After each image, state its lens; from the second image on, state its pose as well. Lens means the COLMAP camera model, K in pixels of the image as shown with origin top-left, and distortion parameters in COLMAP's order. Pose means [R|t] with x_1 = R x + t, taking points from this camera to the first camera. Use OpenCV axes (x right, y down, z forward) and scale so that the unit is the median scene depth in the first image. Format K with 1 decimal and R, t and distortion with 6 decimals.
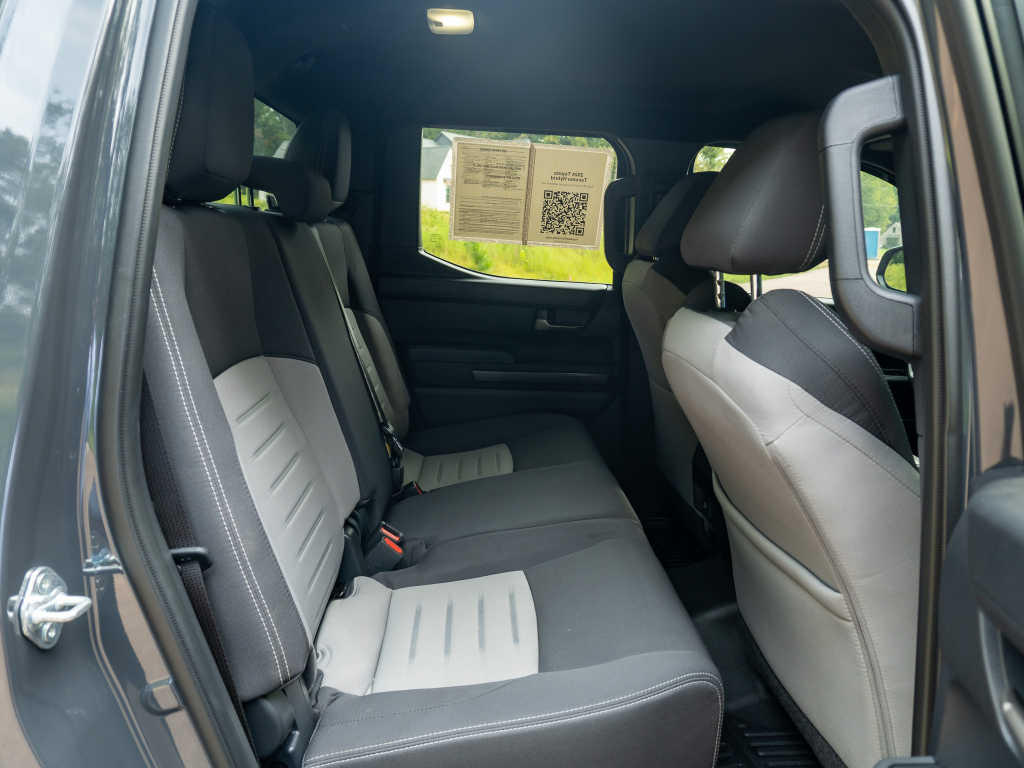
lens RADIAL K [[767.0, 0, 528.3], [0, 767.0, 363.4], [0, 0, 1]] dist [-0.015691, -0.004293]
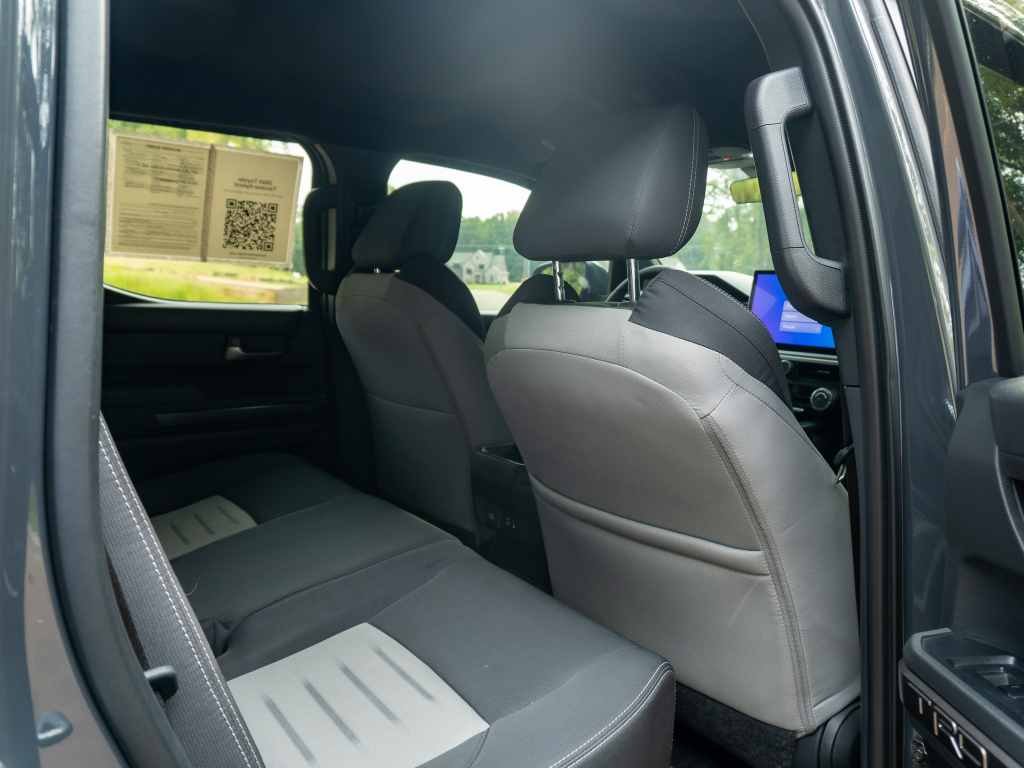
lens RADIAL K [[767.0, 0, 541.5], [0, 767.0, 363.3], [0, 0, 1]] dist [-0.015691, -0.004293]
pose [[0.846186, -0.077702, 0.527192, -0.149232], [0.101991, 0.994638, -0.017106, 0.011048], [-0.523036, 0.068244, 0.849574, 0.090198]]
